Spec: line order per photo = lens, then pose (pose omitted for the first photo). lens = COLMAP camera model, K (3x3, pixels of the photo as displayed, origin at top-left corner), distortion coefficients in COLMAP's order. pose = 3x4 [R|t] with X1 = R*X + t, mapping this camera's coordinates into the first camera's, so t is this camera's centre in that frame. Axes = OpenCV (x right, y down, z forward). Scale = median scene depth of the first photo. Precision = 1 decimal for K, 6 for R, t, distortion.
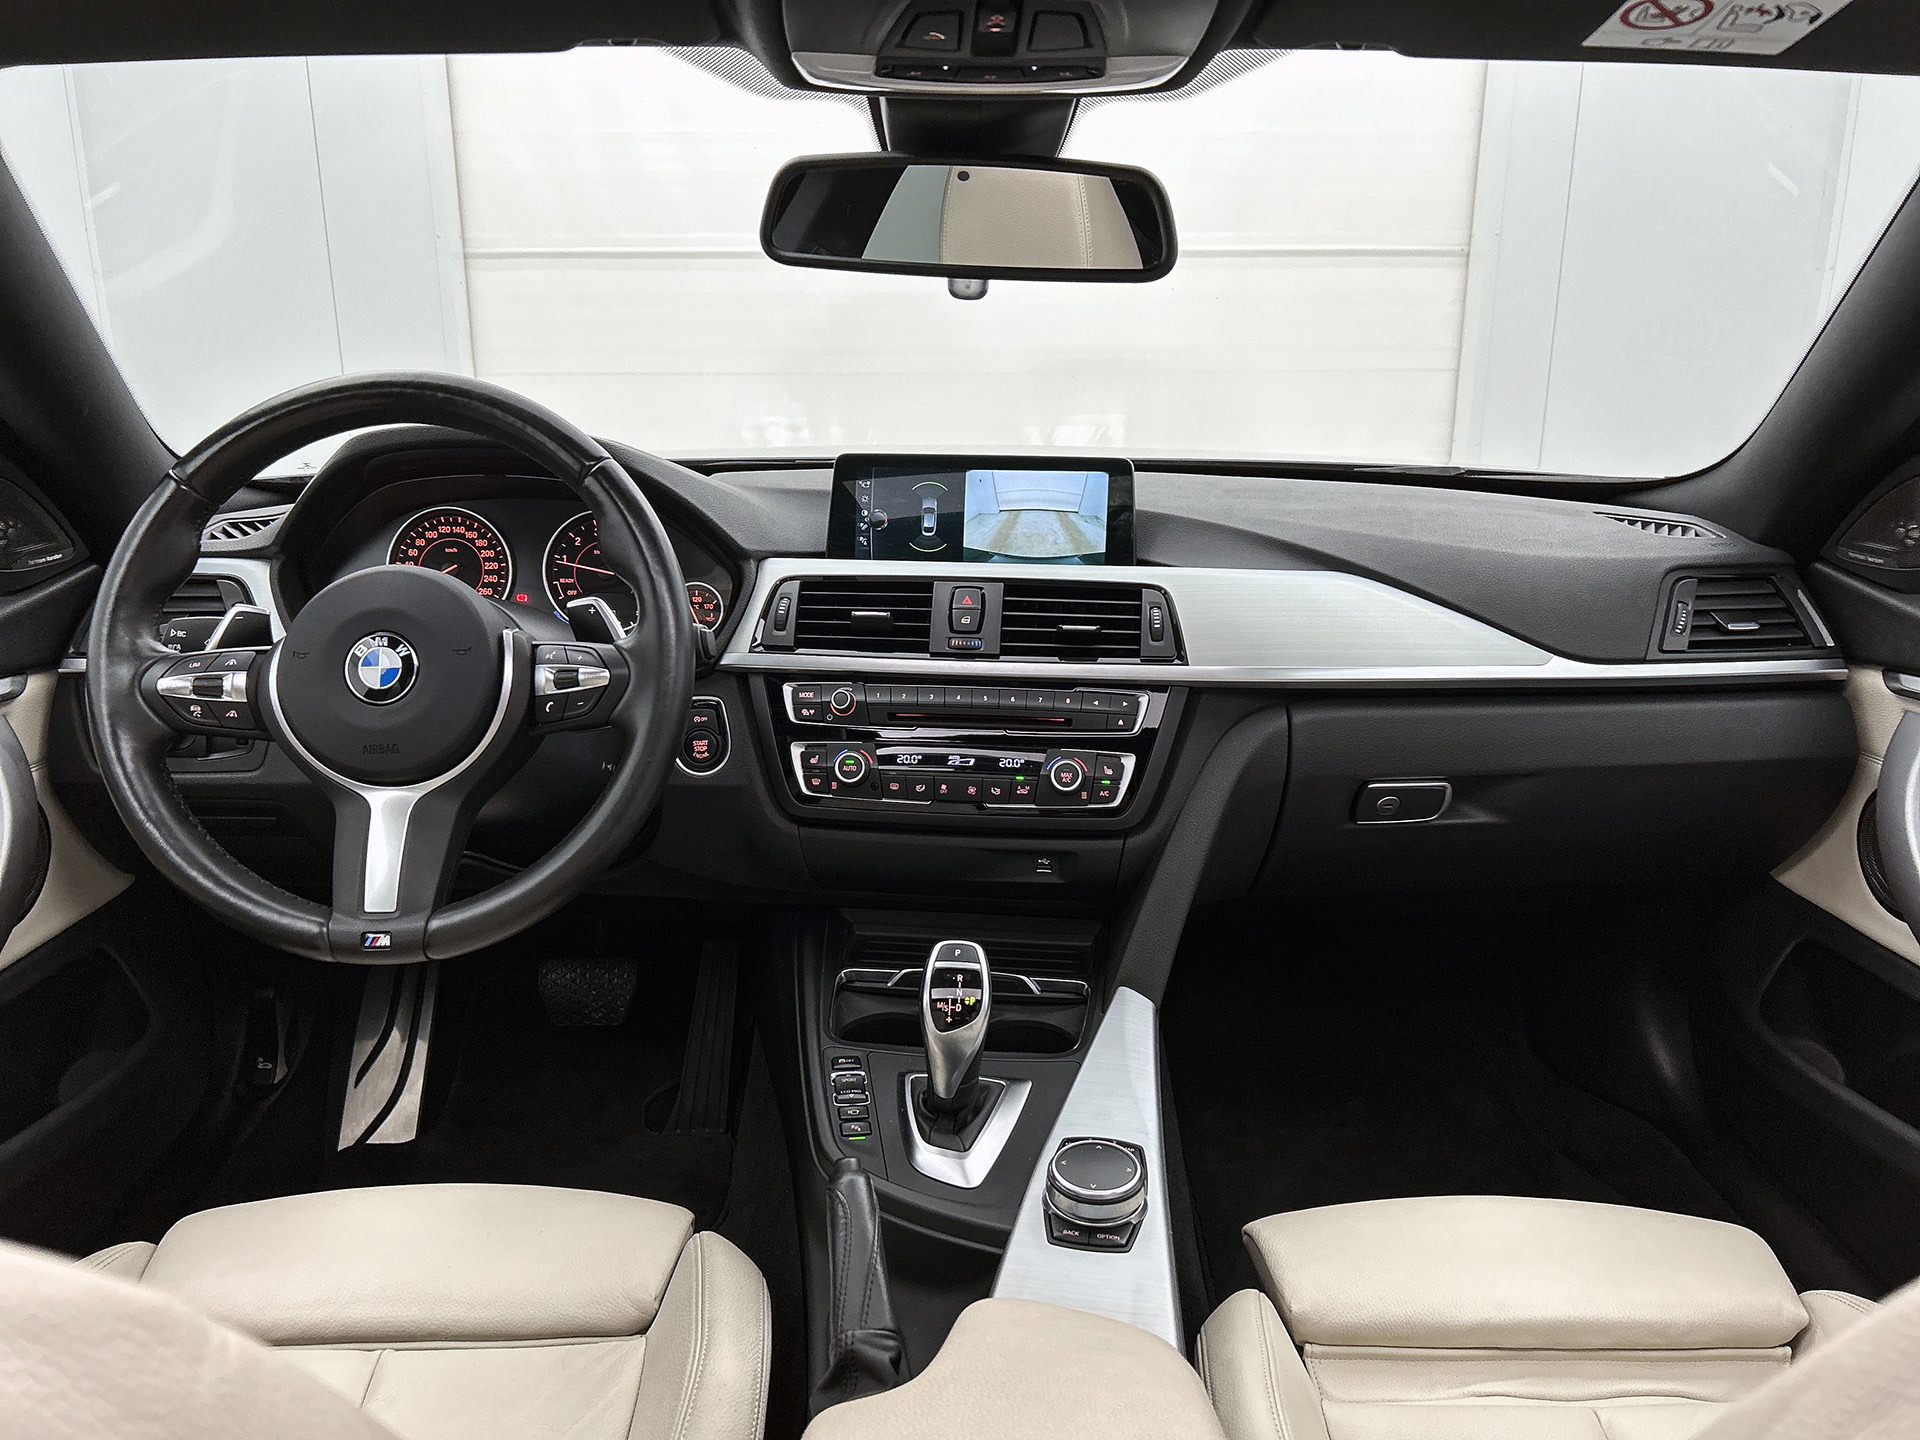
lens RADIAL K [[1435.4, 0, 933.0], [0, 1435.4, 714.8], [0, 0, 1]] dist [0.003839, -0.006945]
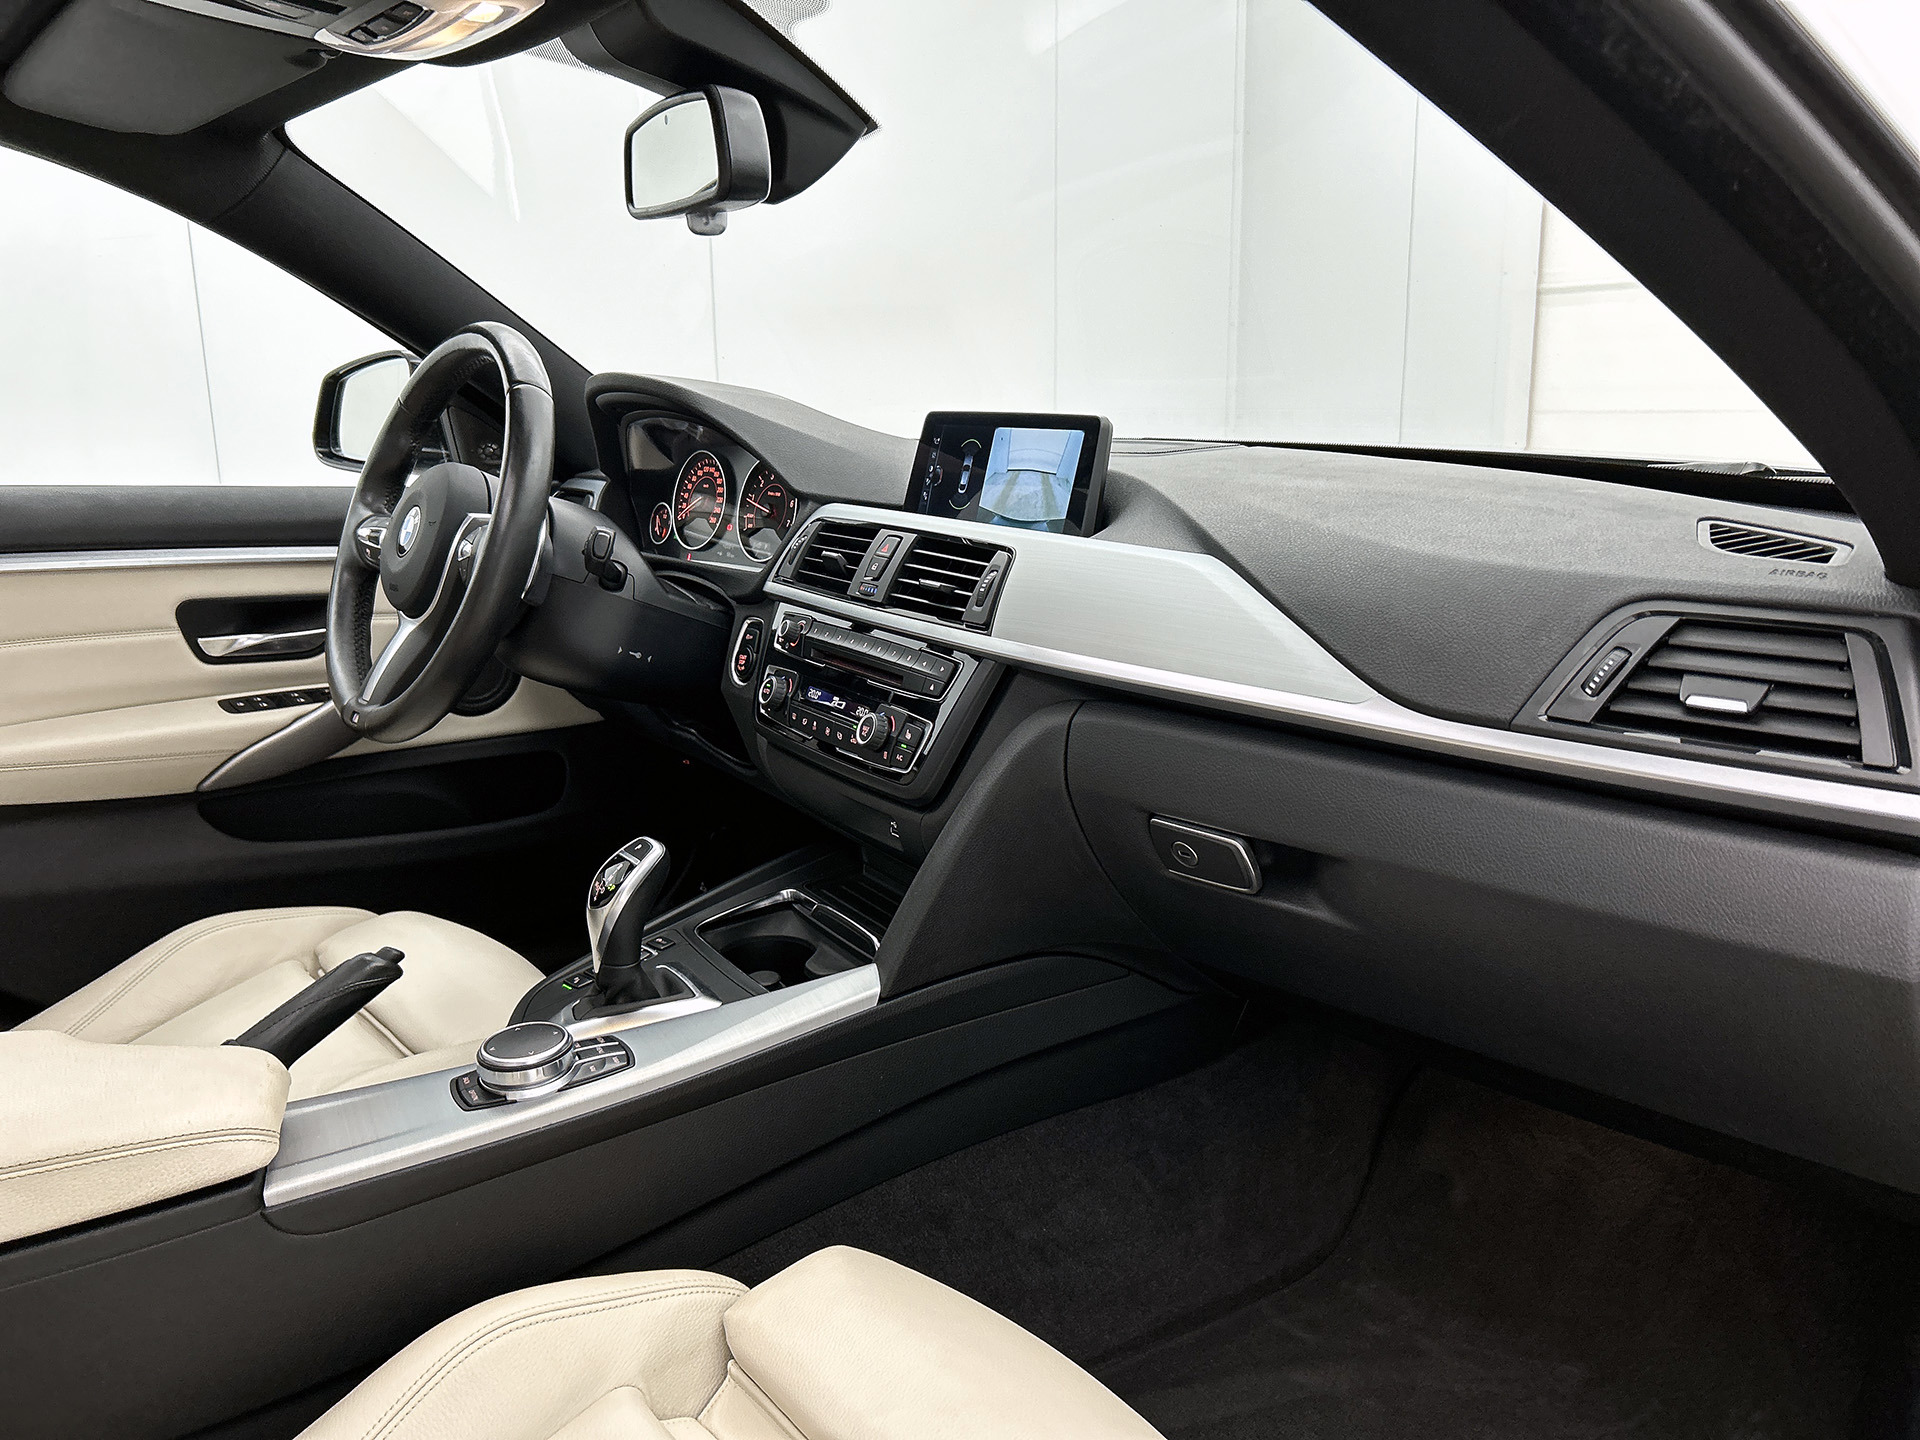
lens RADIAL K [[1435.4, 0, 933.0], [0, 1435.4, 714.8], [0, 0, 1]] dist [0.003839, -0.006945]
pose [[0.618553, 0.165574, -0.768100, 0.777379], [-0.200557, 0.978435, 0.049406, -0.021366], [0.759716, 0.123487, 0.638422, 0.379321]]
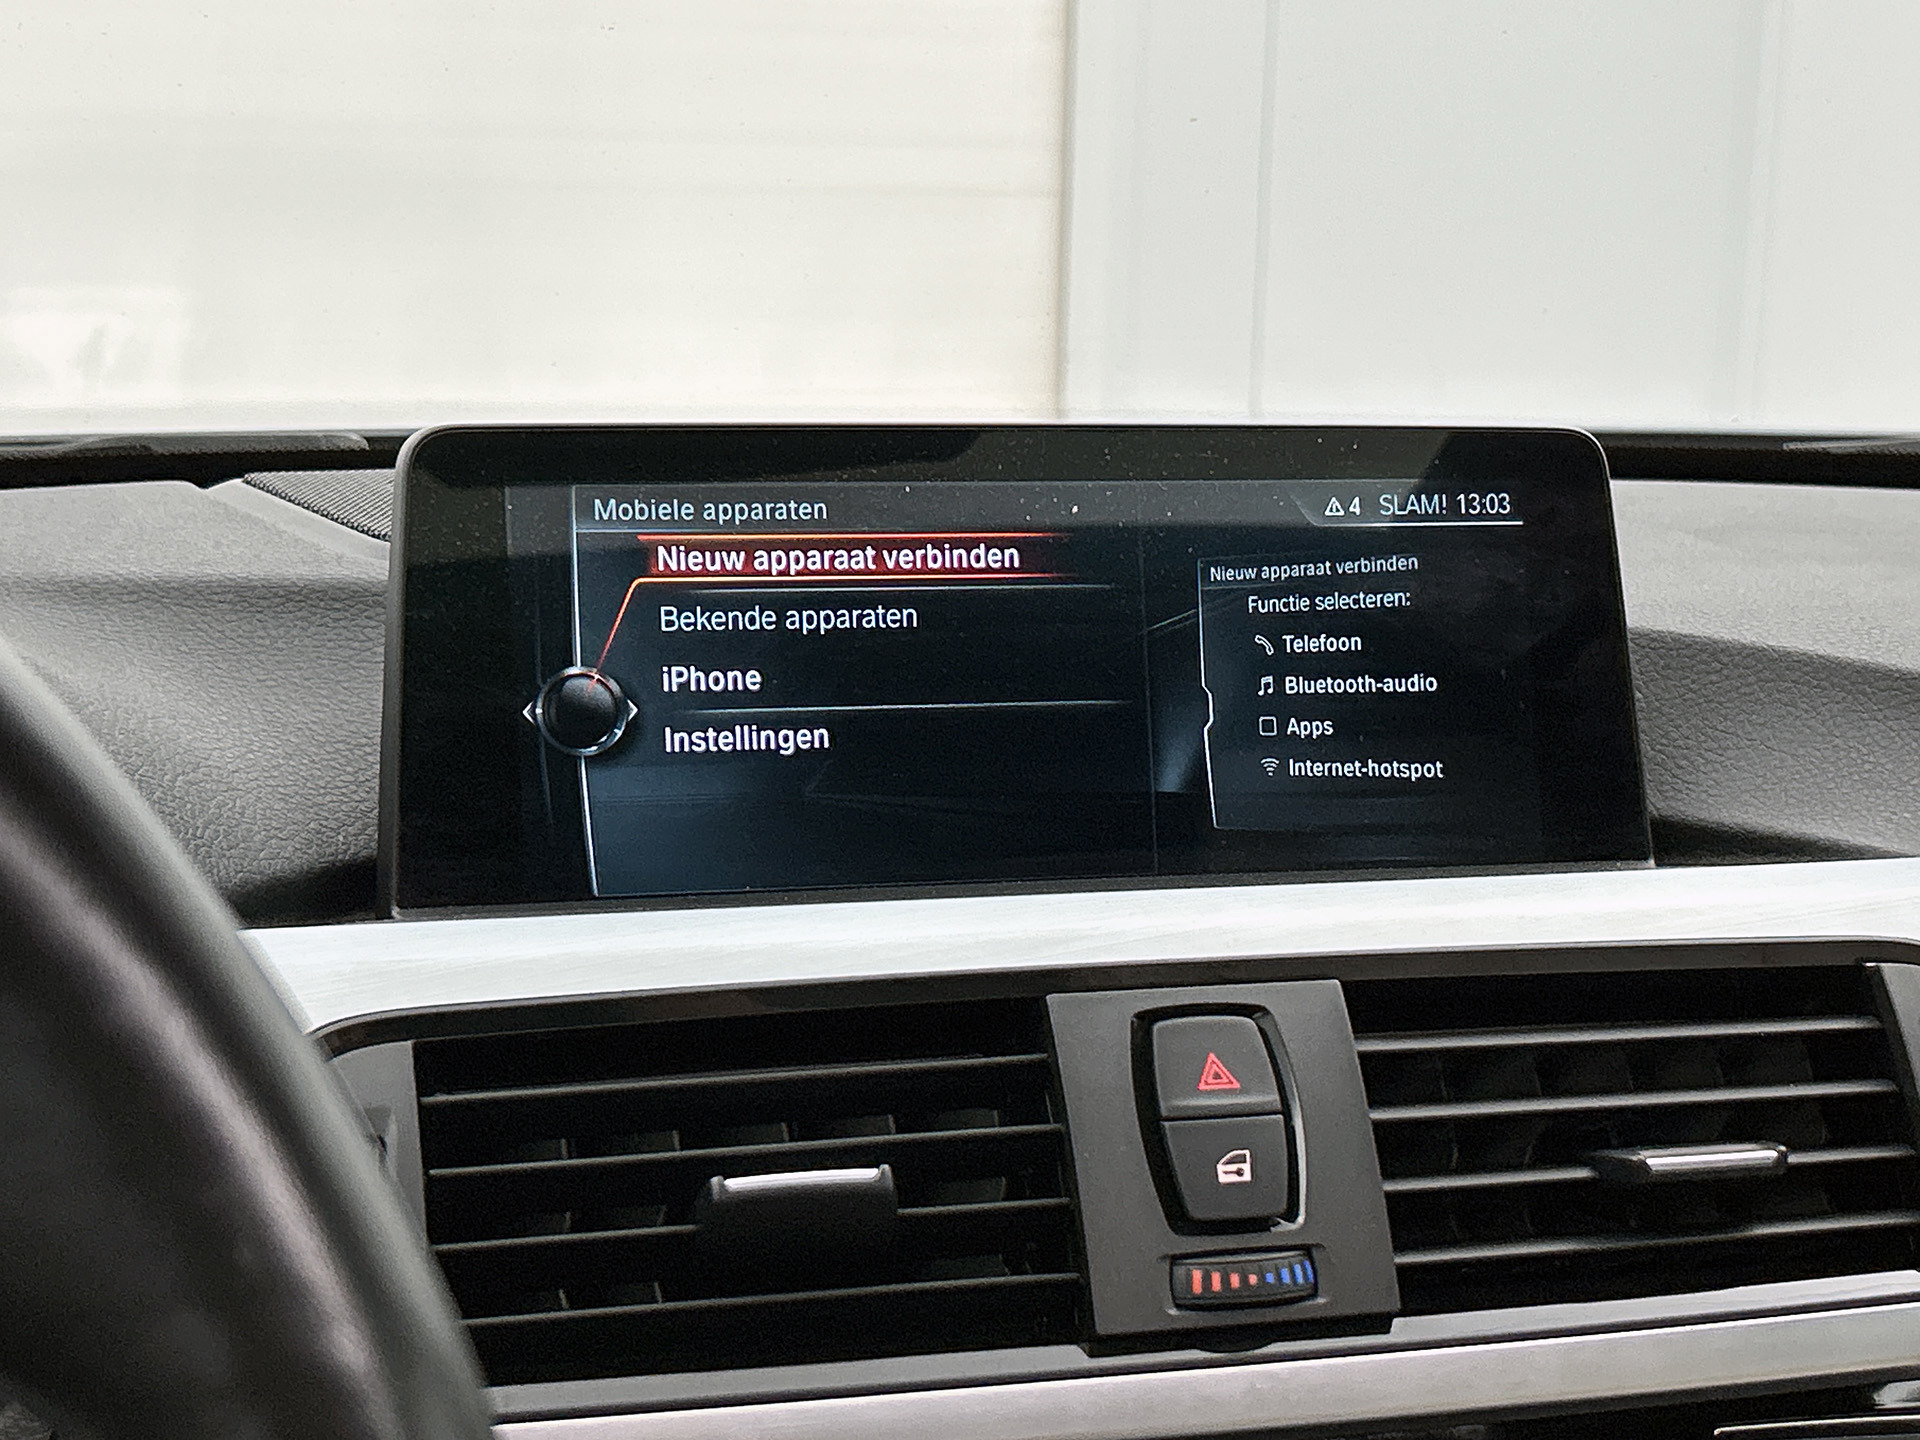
lens RADIAL K [[3200.4, 0, 996.5], [0, 3200.4, 729.6], [0, 0, 1]] dist [0.174400, -0.090414]
pose [[0.901749, -0.051575, 0.429173, -0.206172], [0.083270, 0.994986, -0.055392, -0.101756], [-0.424165, 0.085687, 0.901522, 0.529588]]
